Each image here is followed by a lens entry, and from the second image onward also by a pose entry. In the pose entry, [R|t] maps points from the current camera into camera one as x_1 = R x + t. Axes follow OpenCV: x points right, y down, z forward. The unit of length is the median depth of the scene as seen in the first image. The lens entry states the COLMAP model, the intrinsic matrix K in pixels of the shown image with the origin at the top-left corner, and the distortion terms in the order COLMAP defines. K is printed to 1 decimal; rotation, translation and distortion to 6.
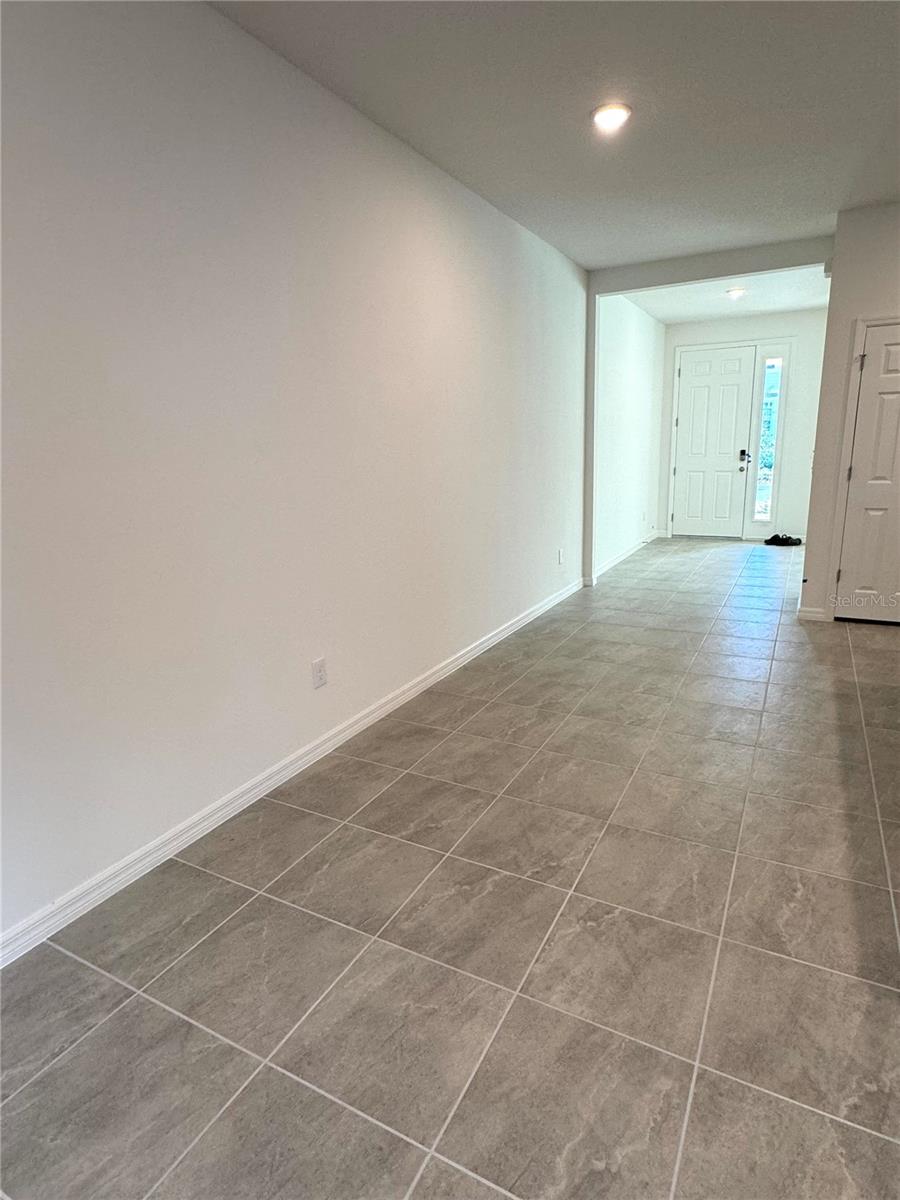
lens RADIAL K [[661.1, 0, 453.0], [0, 661.1, 600.8], [0, 0, 1]] dist [-0.004132, 0.000186]
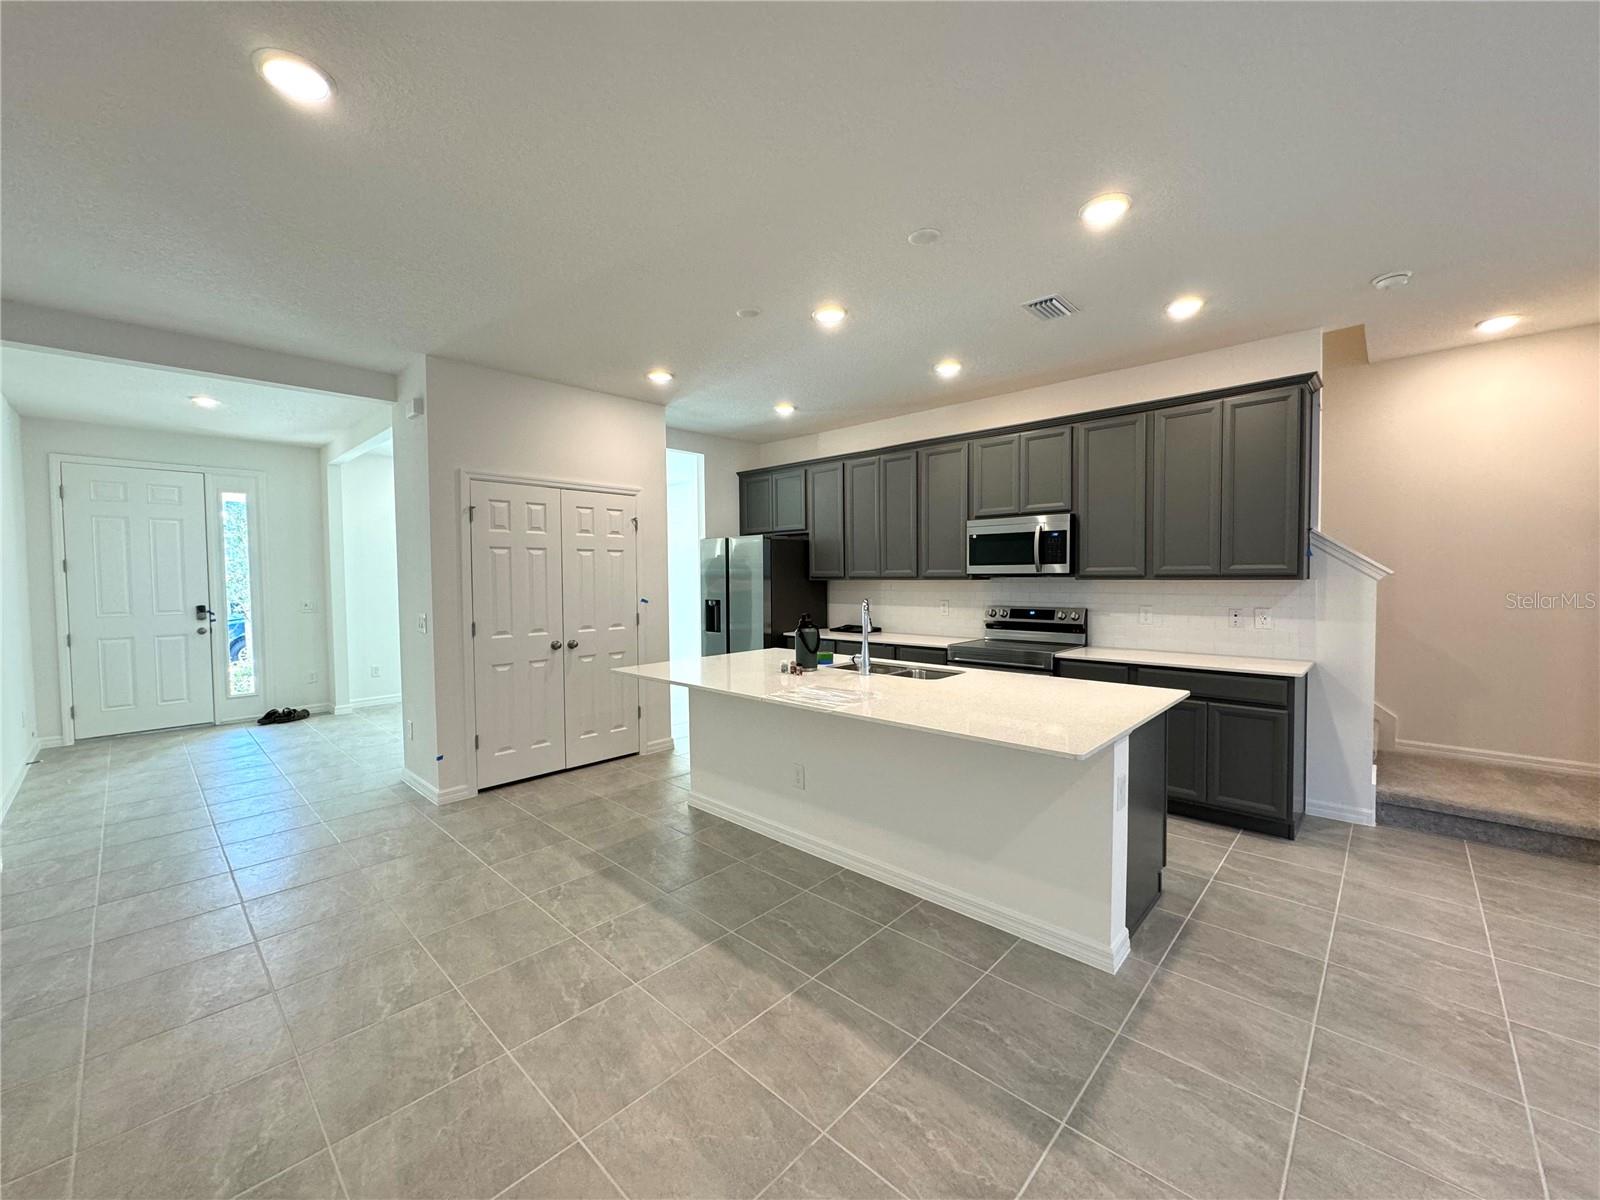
lens RADIAL K [[637.4, 0, 801.0], [0, 637.4, 597.1], [0, 0, 1]] dist [-0.002198, 0.000172]
pose [[0.263877, -0.008124, 0.964522, -0.158571], [0.226325, 0.972569, -0.053727, -0.104261], [-0.937628, 0.232473, 0.258477, 0.403006]]
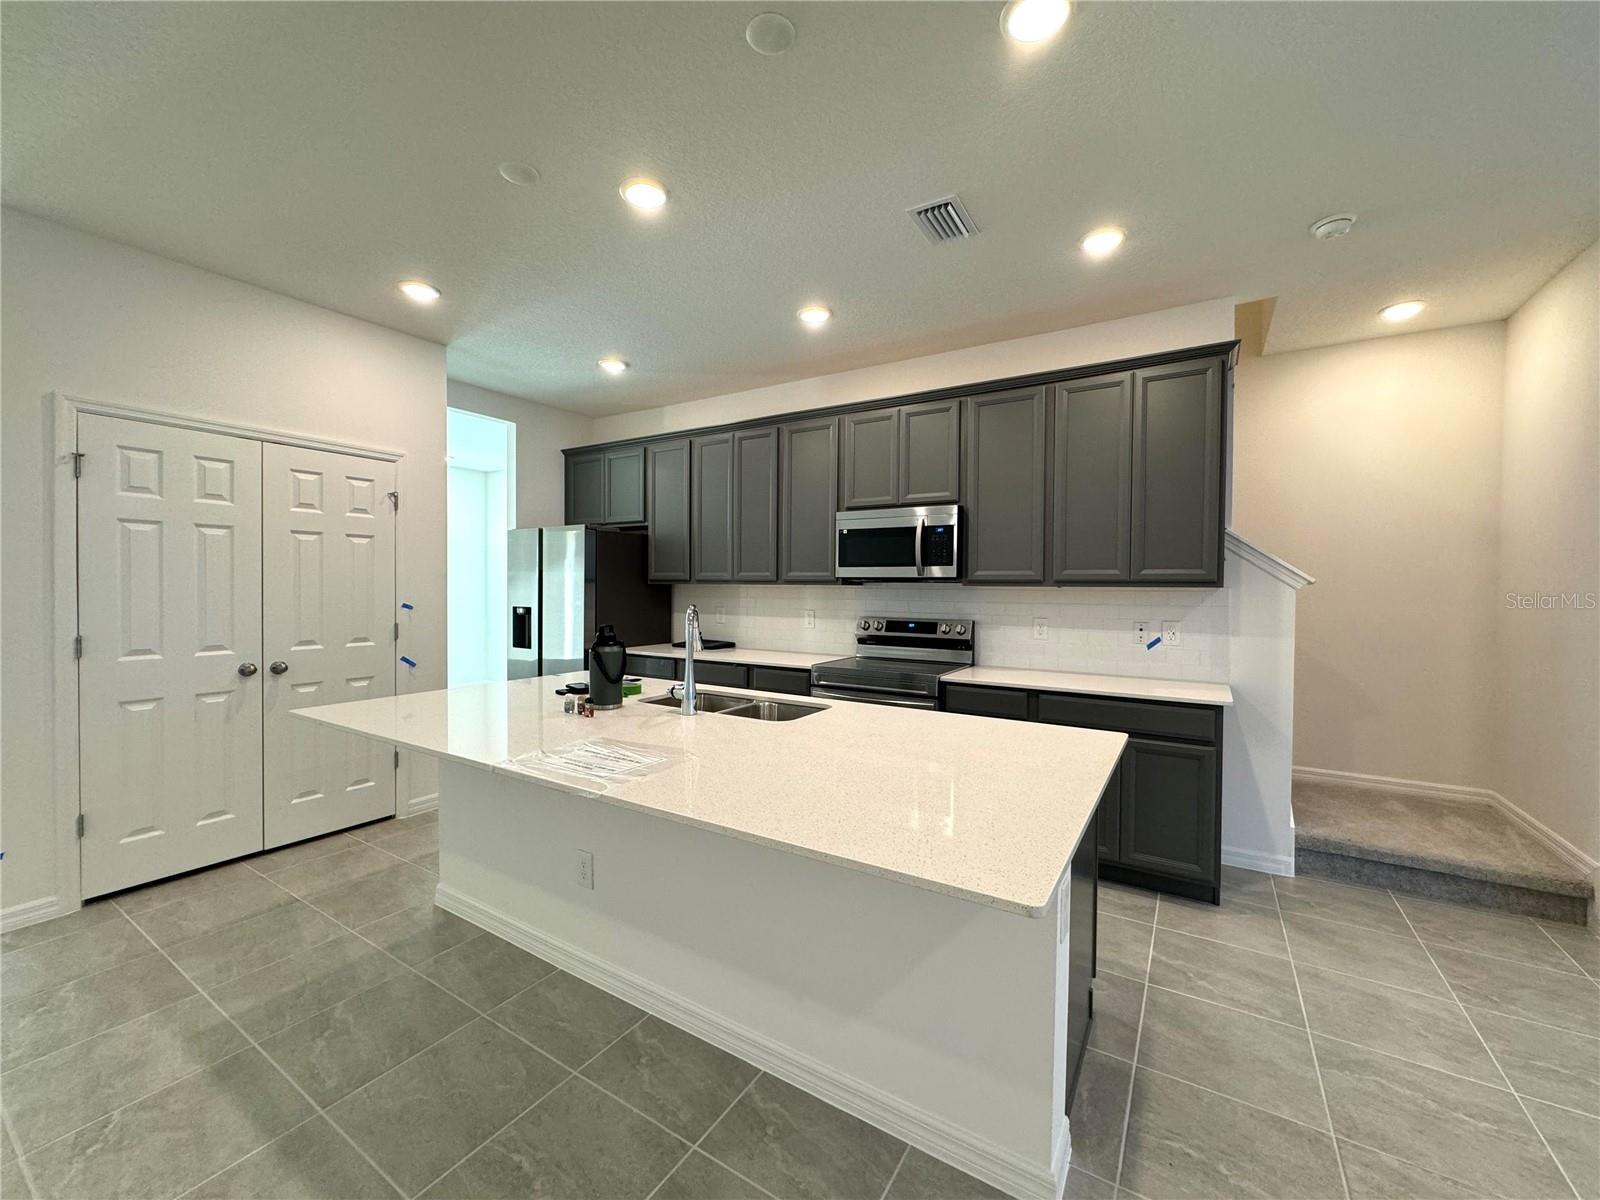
lens RADIAL K [[639.7, 0, 801.3], [0, 639.7, 596.6], [0, 0, 1]] dist [-0.001935, -0.000042]
pose [[0.071262, 0.012941, 0.997374, 0.104061], [0.222879, 0.974428, -0.028568, -0.095287], [-0.972238, 0.224329, 0.066555, 0.402705]]
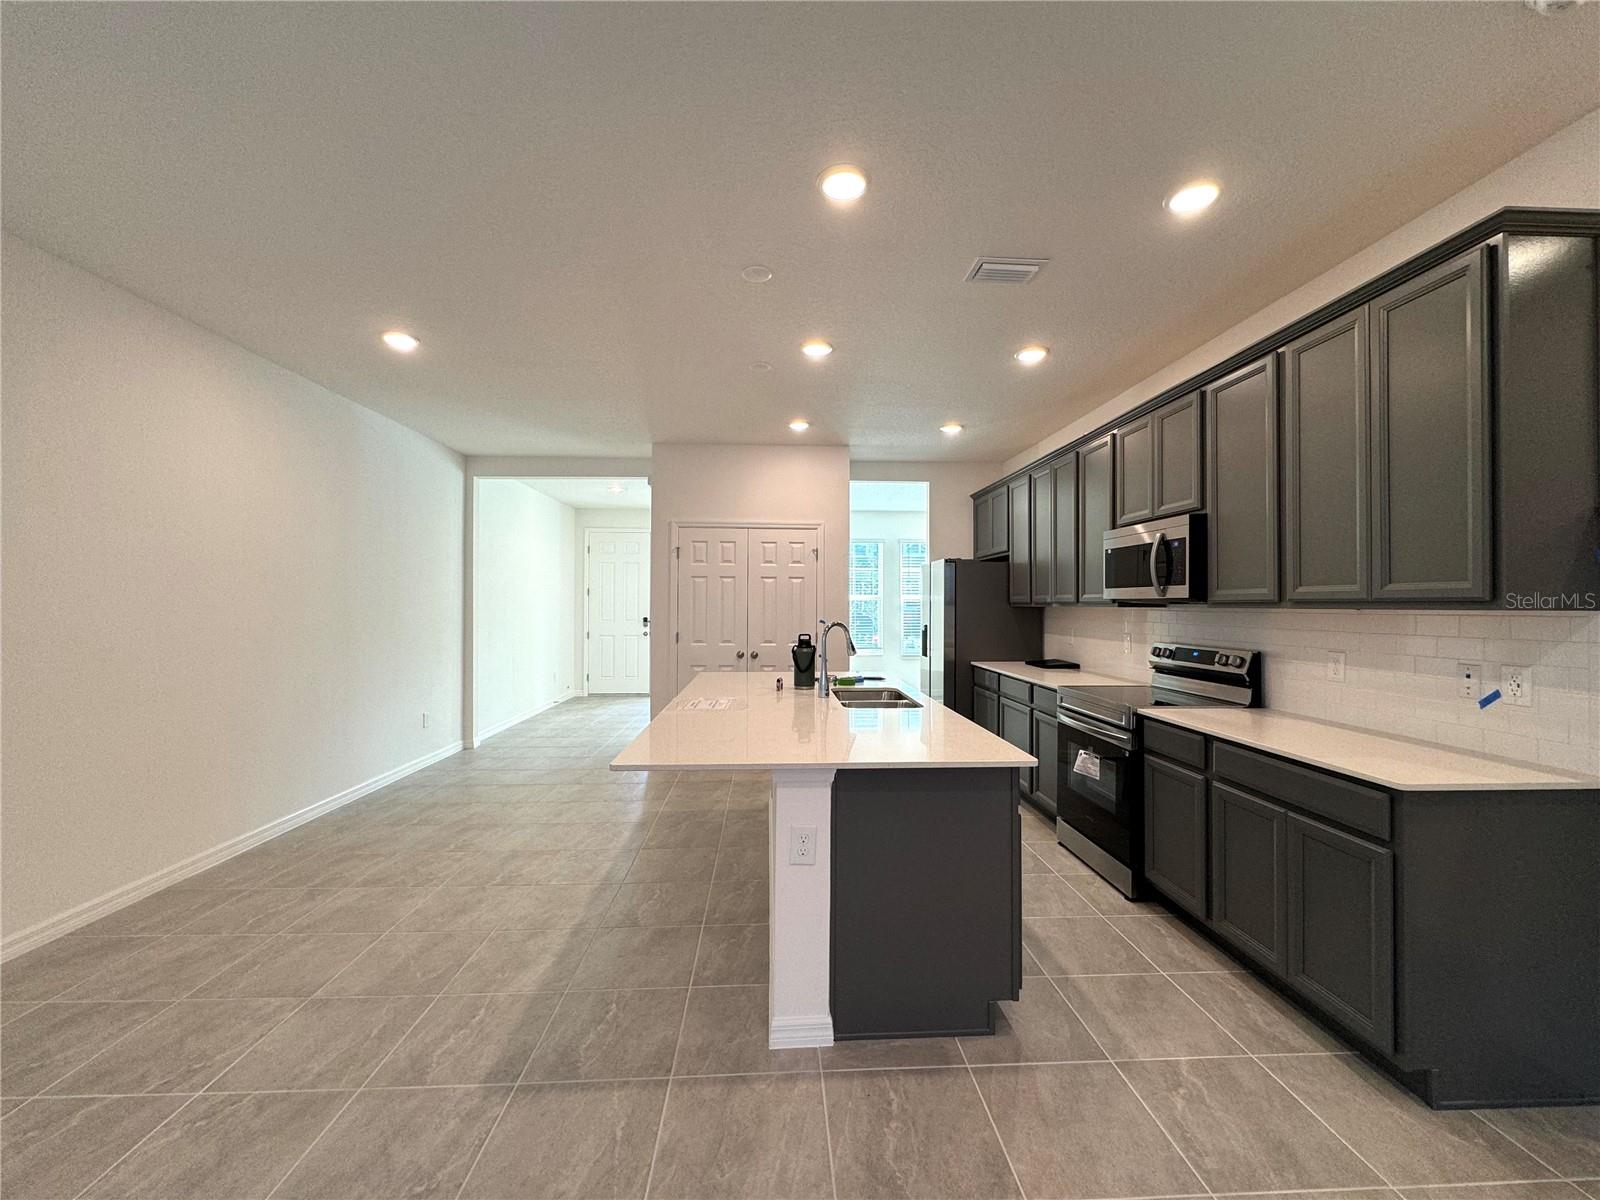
lens RADIAL K [[637.4, 0, 801.0], [0, 637.4, 597.1], [0, 0, 1]] dist [-0.002198, 0.000172]
pose [[0.857523, 0.037937, 0.513045, 0.220374], [0.092226, 0.969784, -0.225861, 0.030766], [-0.506111, 0.240997, 0.828113, -0.155917]]
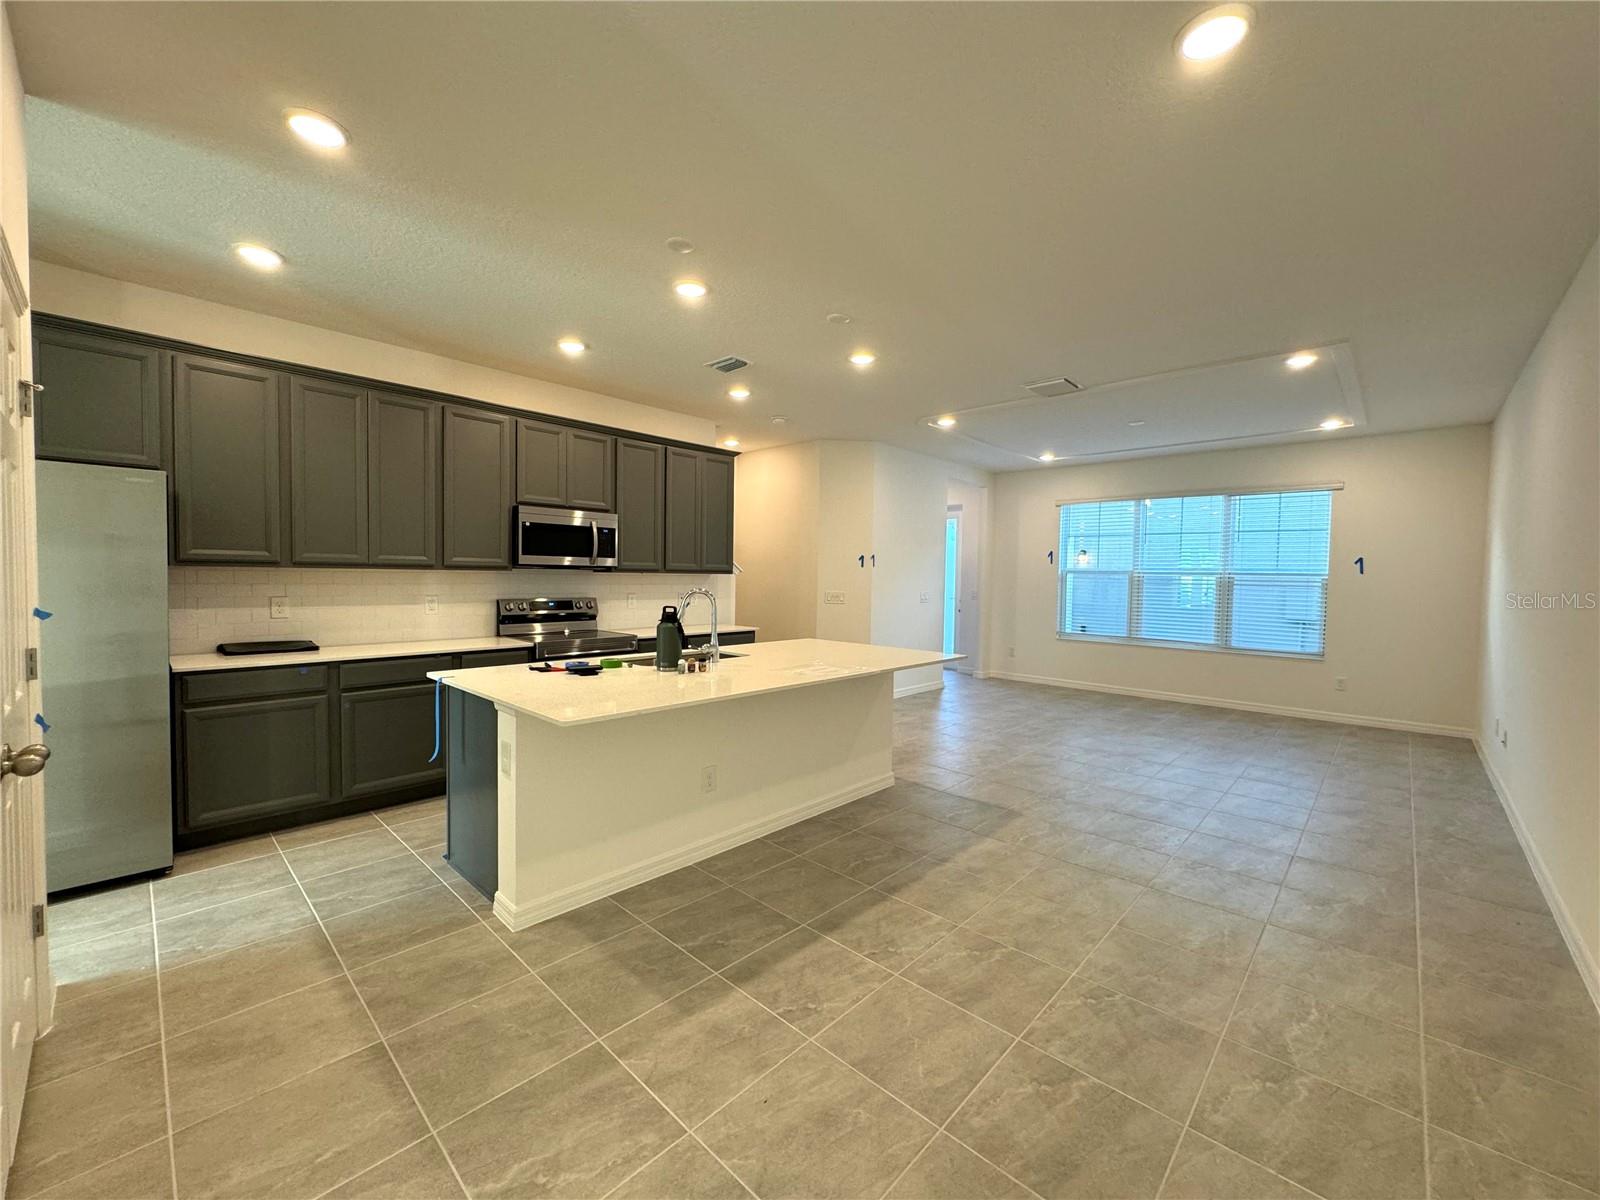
lens RADIAL K [[639.7, 0, 801.3], [0, 639.7, 596.6], [0, 0, 1]] dist [-0.001935, -0.000042]
pose [[-0.964445, 0.006686, 0.264200, 0.338284], [0.075020, 0.965485, 0.249421, -0.327711], [-0.253414, 0.260373, -0.931658, 1.336623]]
